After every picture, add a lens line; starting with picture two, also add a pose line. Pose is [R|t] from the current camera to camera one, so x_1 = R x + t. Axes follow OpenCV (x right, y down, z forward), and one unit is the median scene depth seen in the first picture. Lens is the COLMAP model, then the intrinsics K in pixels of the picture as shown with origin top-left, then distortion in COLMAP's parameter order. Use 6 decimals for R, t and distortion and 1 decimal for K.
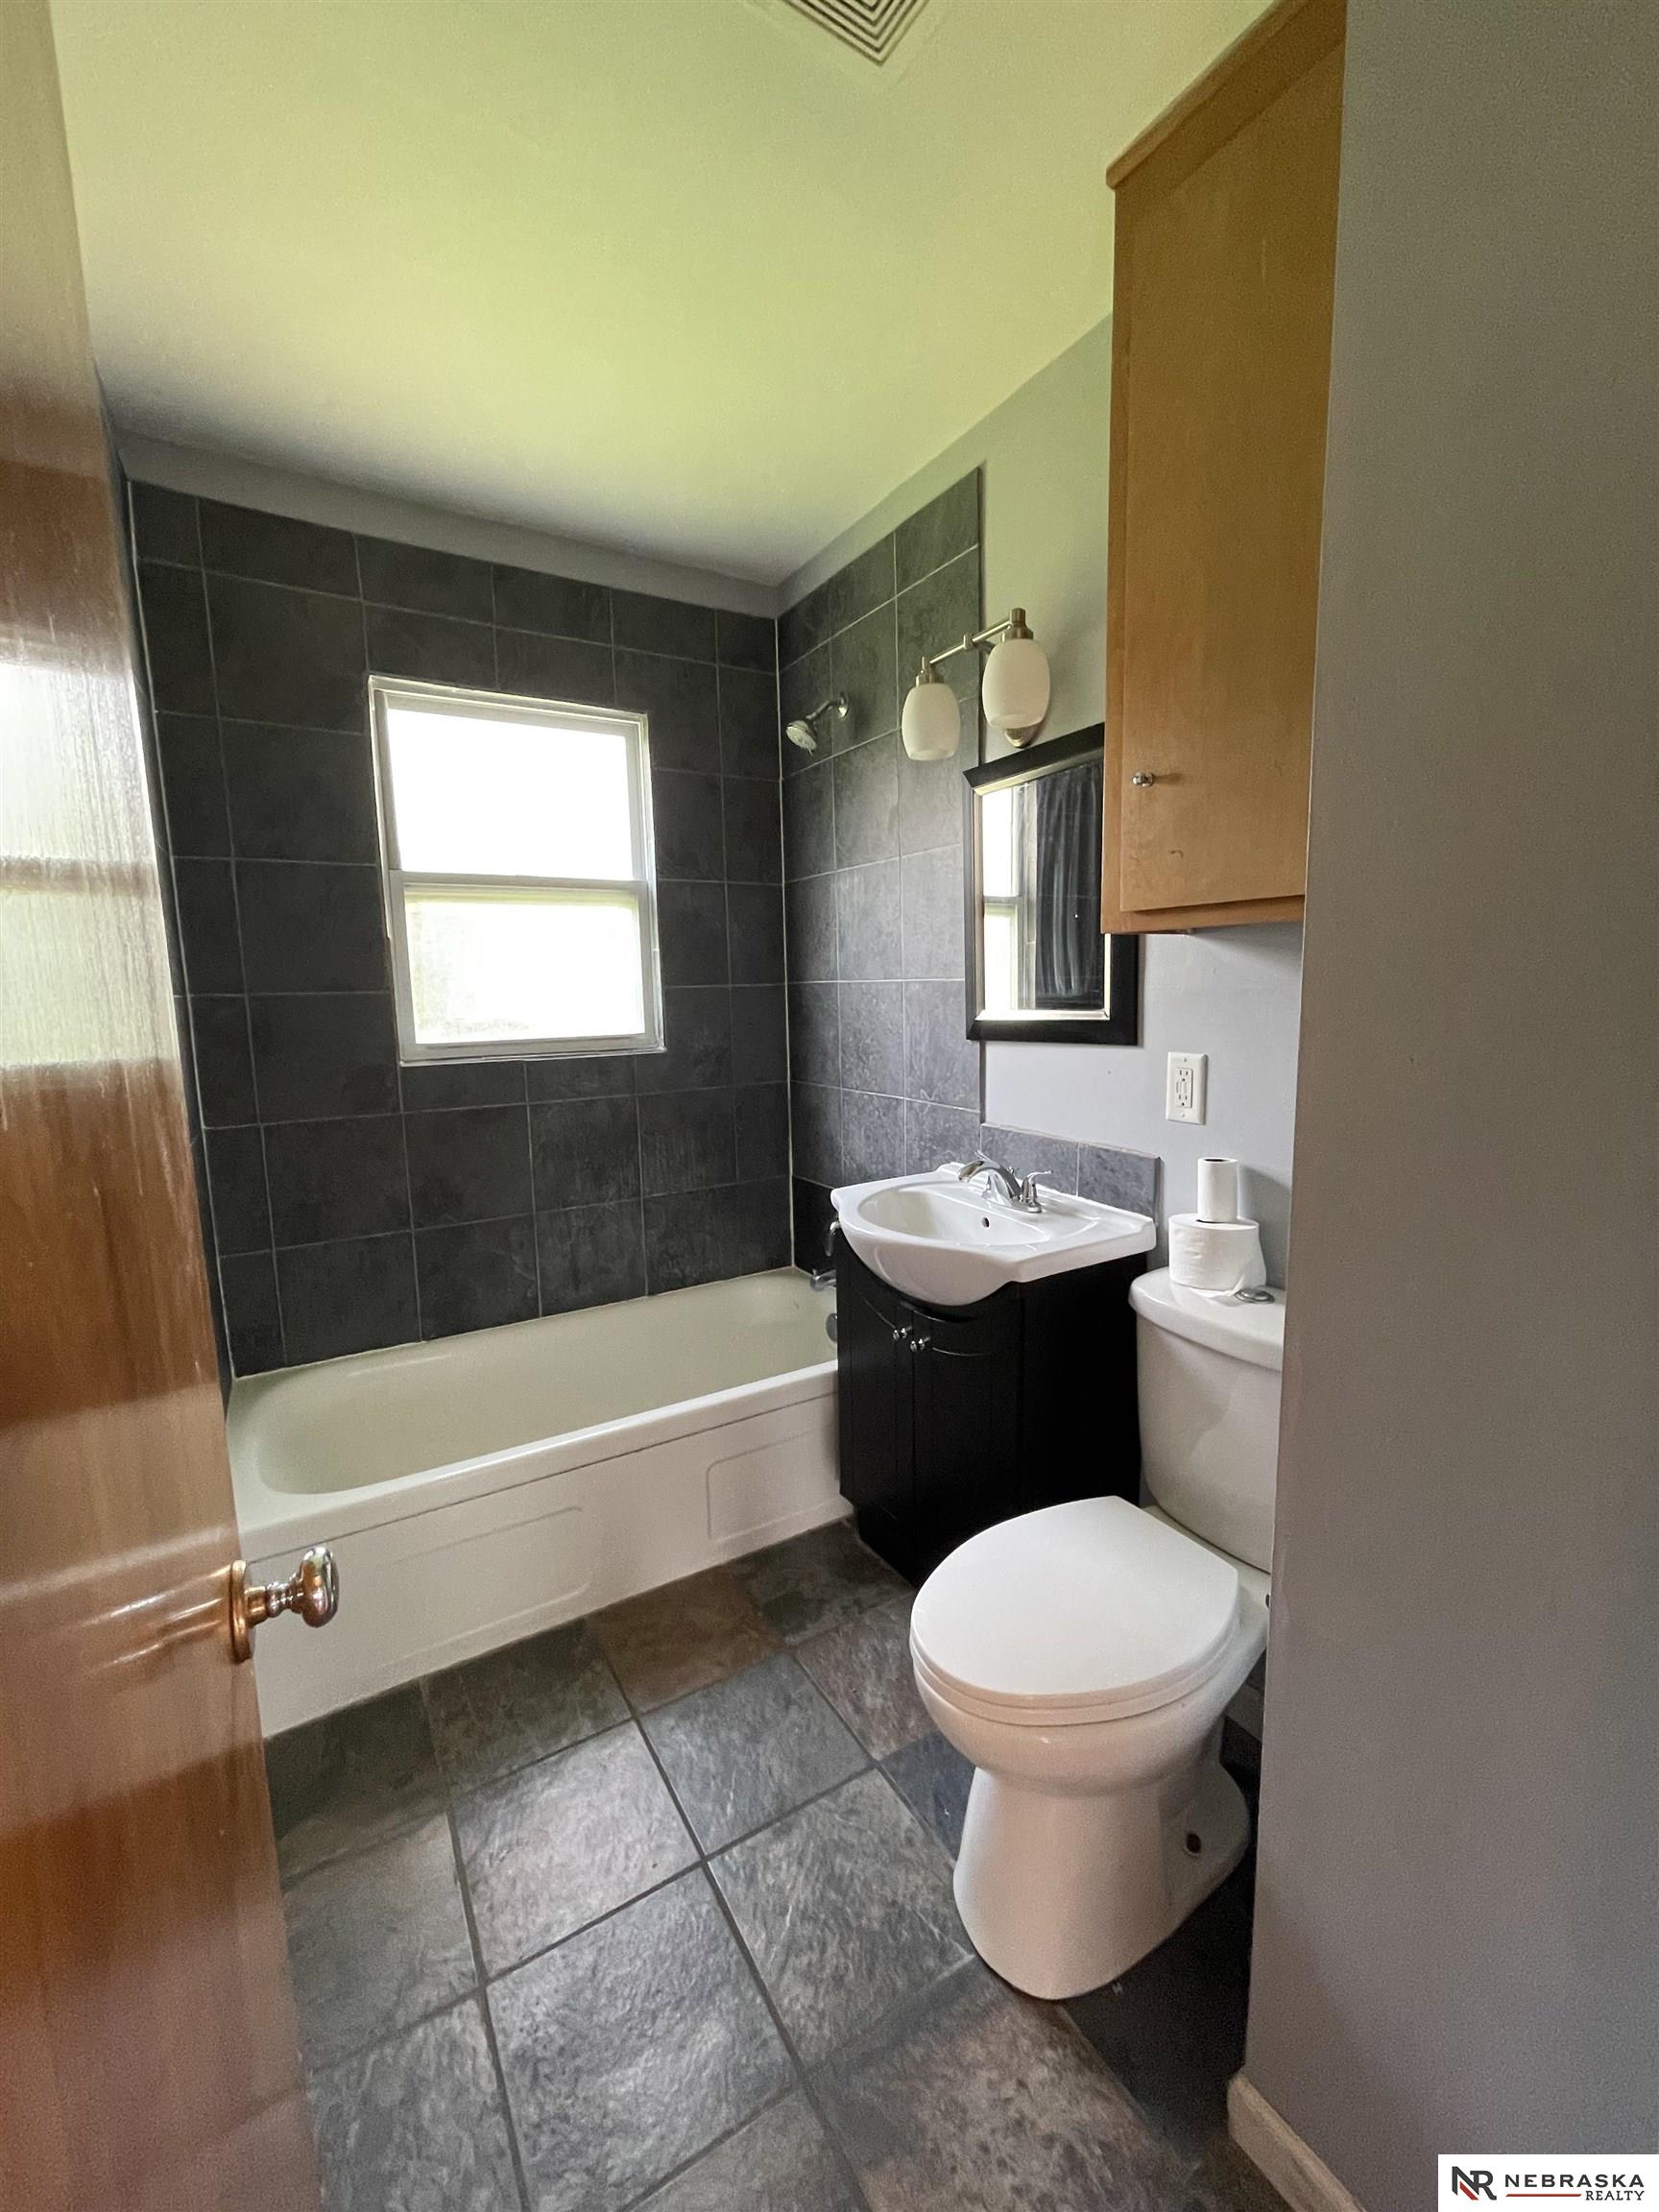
lens RADIAL K [[896.1, 0, 831.2], [0, 896.1, 1102.1], [0, 0, 1]] dist [0.002431, 0.000703]
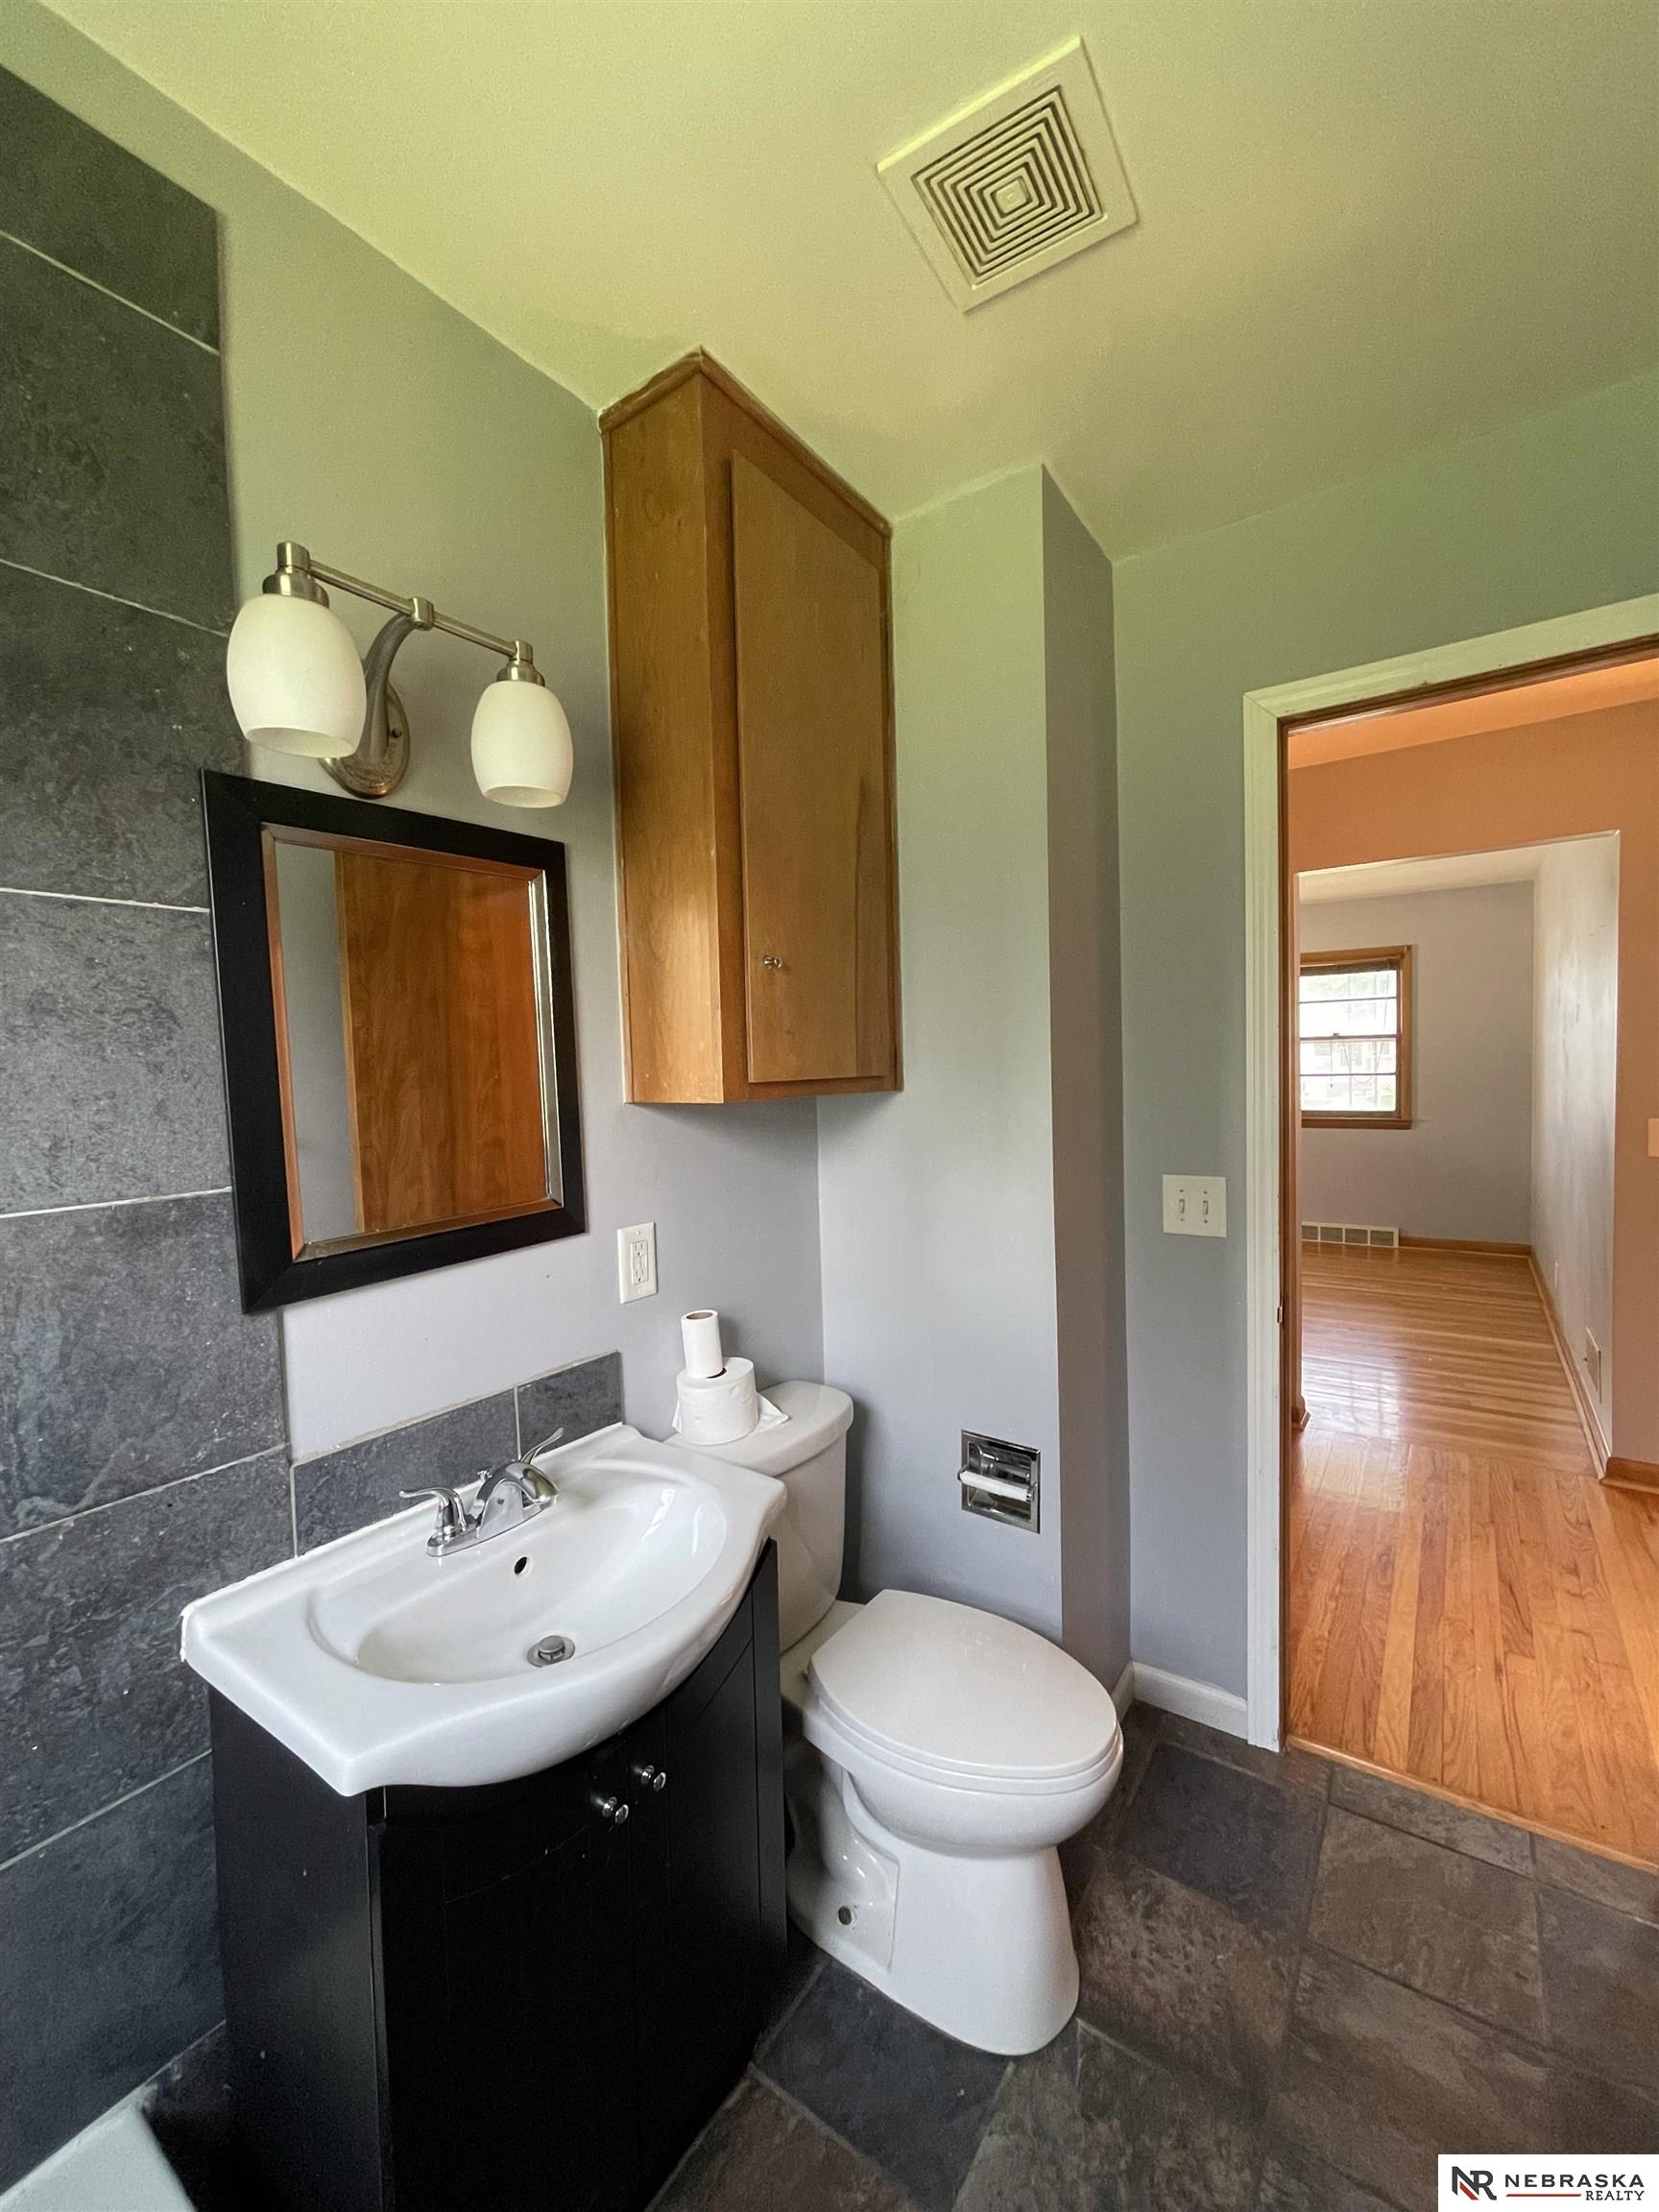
lens RADIAL K [[896.1, 0, 836.3], [0, 896.1, 1106.0], [0, 0, 1]] dist [0.002431, 0.000703]
pose [[-0.408964, -0.015724, 0.912415, -0.556377], [0.153046, 0.984508, 0.085564, -0.230162], [-0.899625, 0.174634, -0.400221, 1.181138]]
